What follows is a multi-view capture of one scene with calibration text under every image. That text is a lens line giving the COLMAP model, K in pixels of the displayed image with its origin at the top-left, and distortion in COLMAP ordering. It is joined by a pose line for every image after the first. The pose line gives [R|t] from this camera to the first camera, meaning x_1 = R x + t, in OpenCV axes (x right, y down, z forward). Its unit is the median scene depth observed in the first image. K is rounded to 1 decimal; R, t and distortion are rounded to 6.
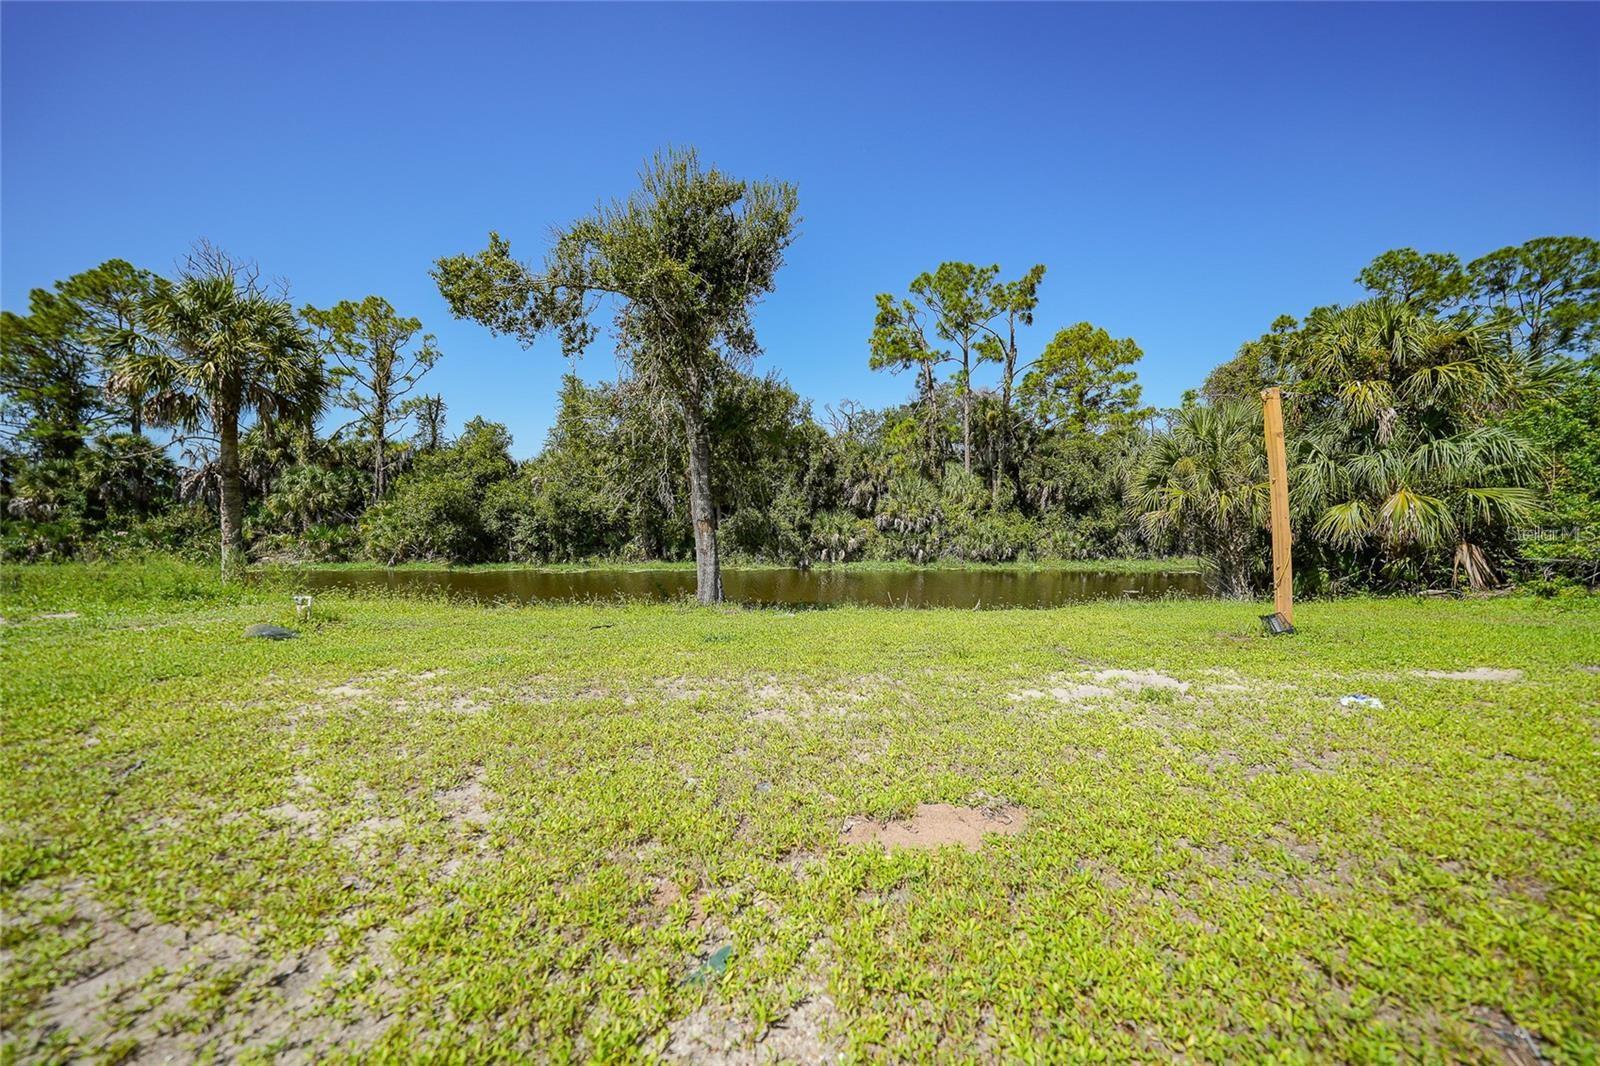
lens RADIAL K [[557.5, 0, 788.0], [0, 557.5, 529.1], [0, 0, 1]] dist [-0.023383, 0.005348]
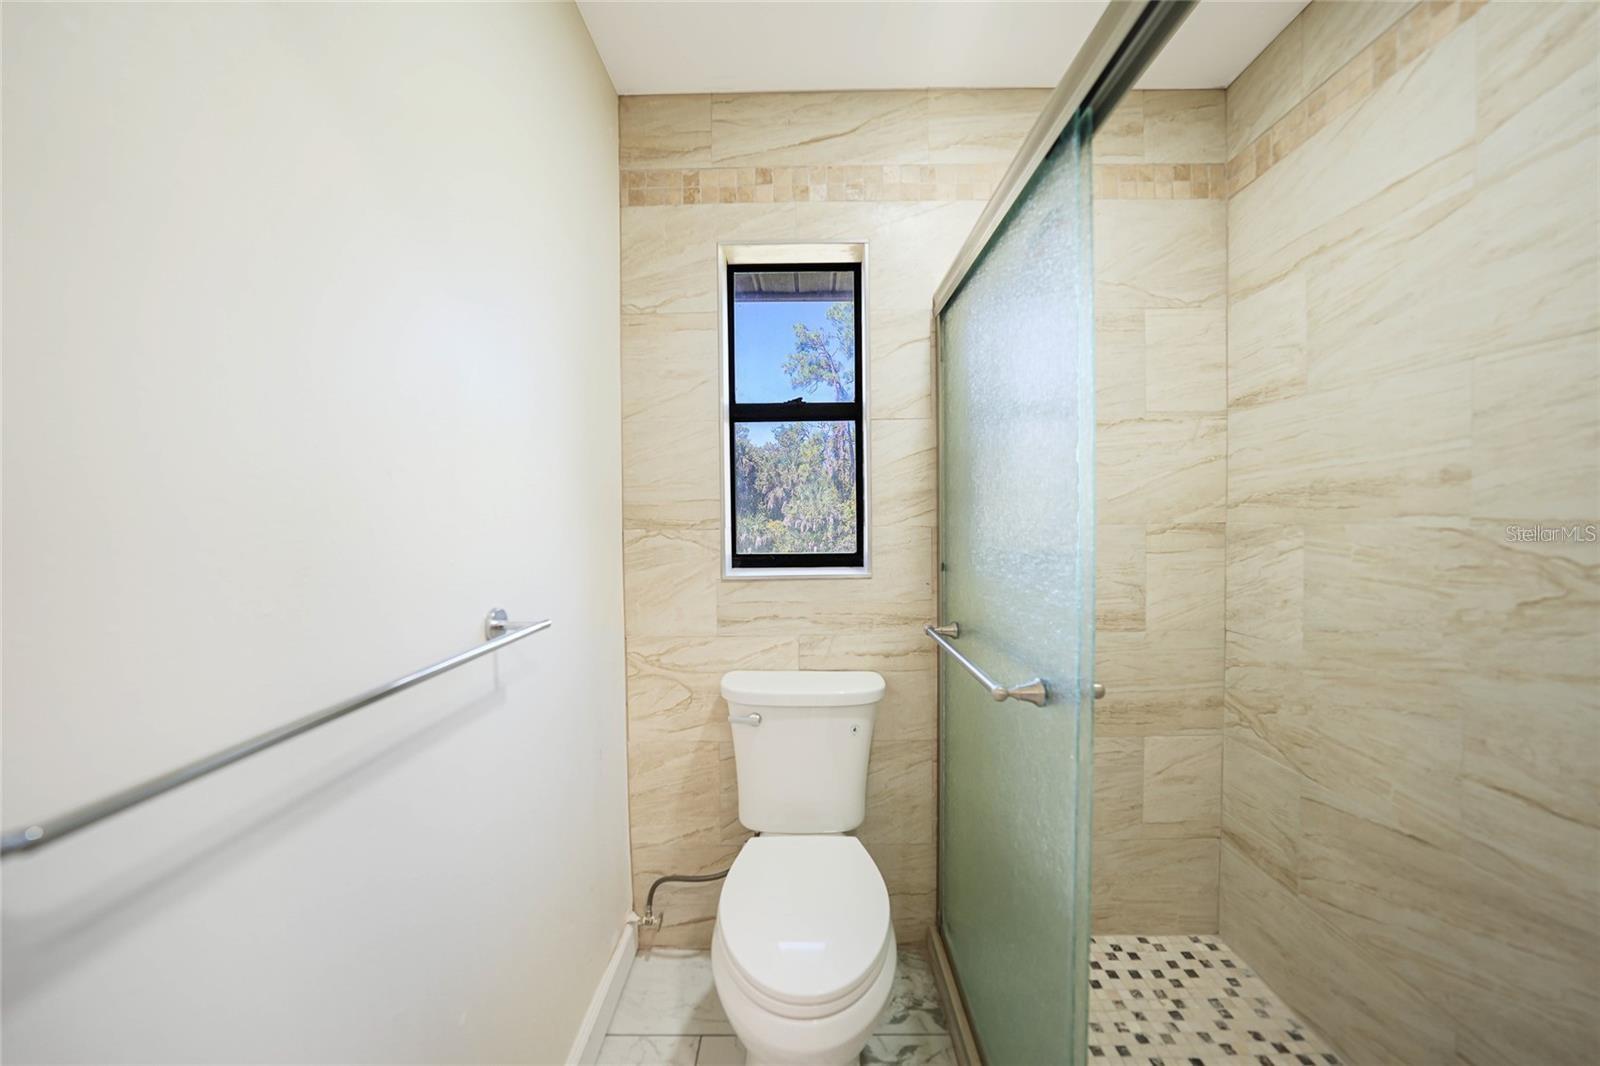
lens RADIAL K [[557.5, 0, 800.8], [0, 557.5, 528.4], [0, 0, 1]] dist [-0.023383, 0.005348]
pose [[0.999127, -0.002108, -0.041731, 0.246617], [0.002038, 0.999996, -0.001736, 0.001087], [0.041735, 0.001649, 0.999127, -0.159913]]
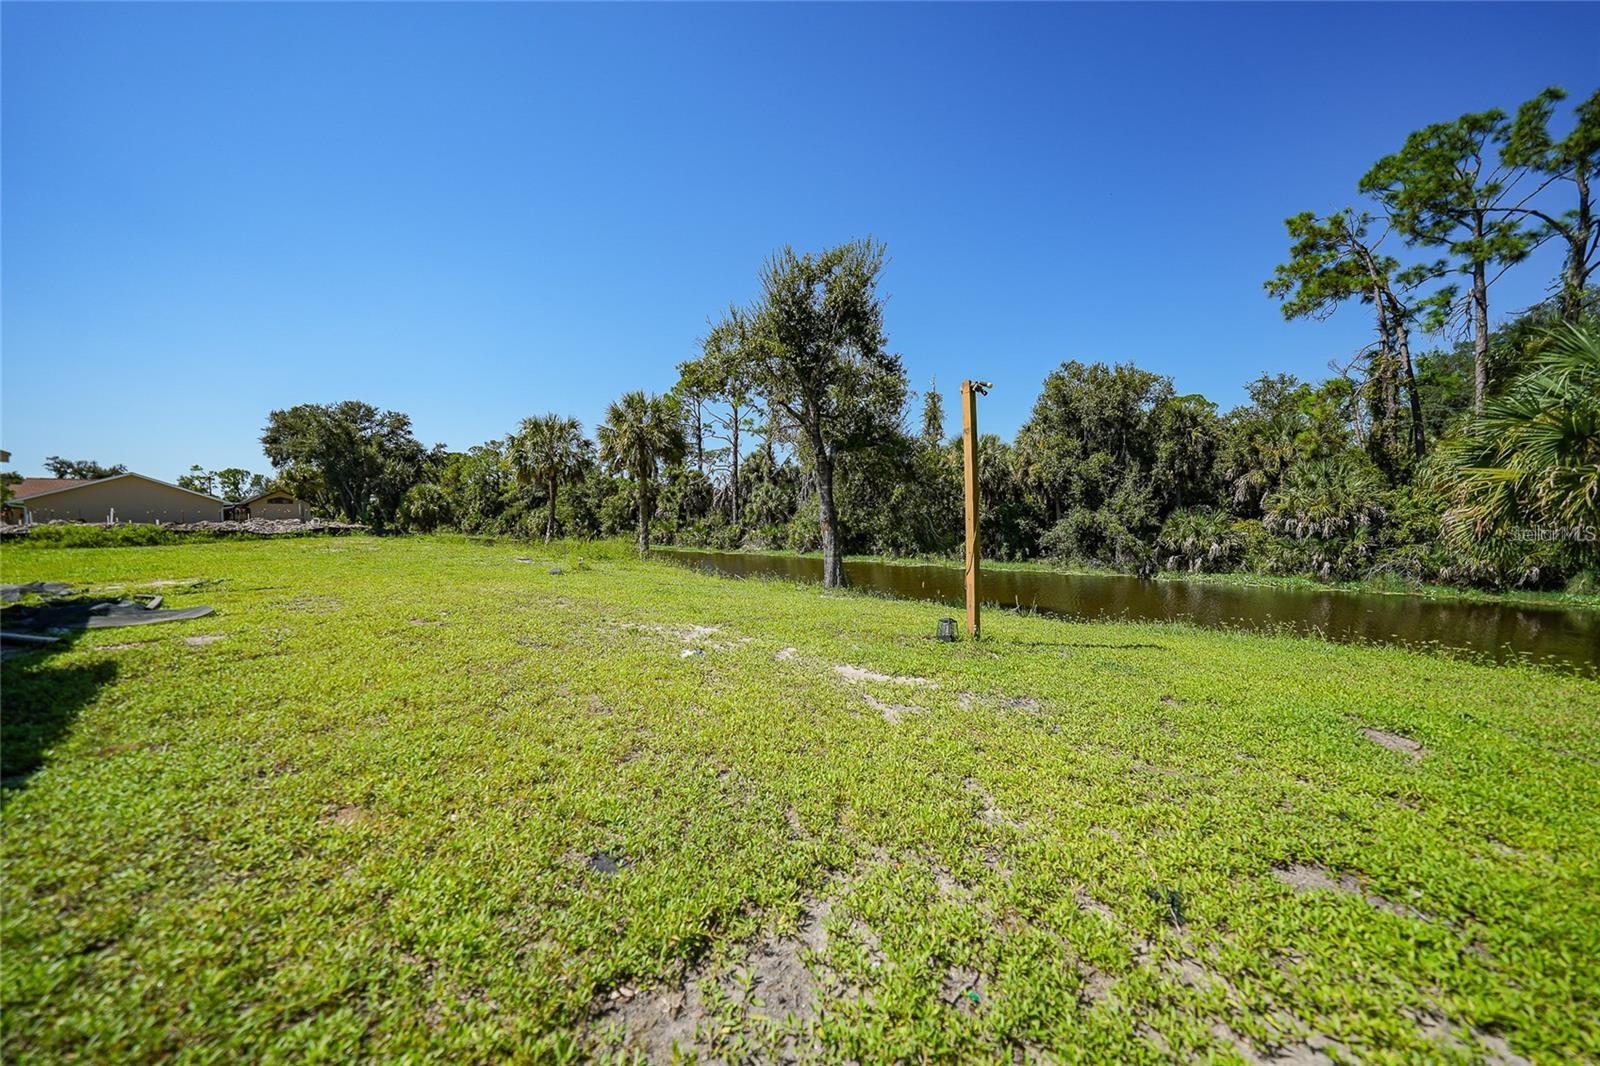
lens RADIAL K [[557.5, 0, 801.4], [0, 557.5, 529.4], [0, 0, 1]] dist [-0.023383, 0.005348]
pose [[0.699654, 0.011152, -0.714395, 0.258353], [-0.010740, 0.999929, 0.005091, -0.001419], [0.714401, 0.004110, 0.699724, 0.024664]]
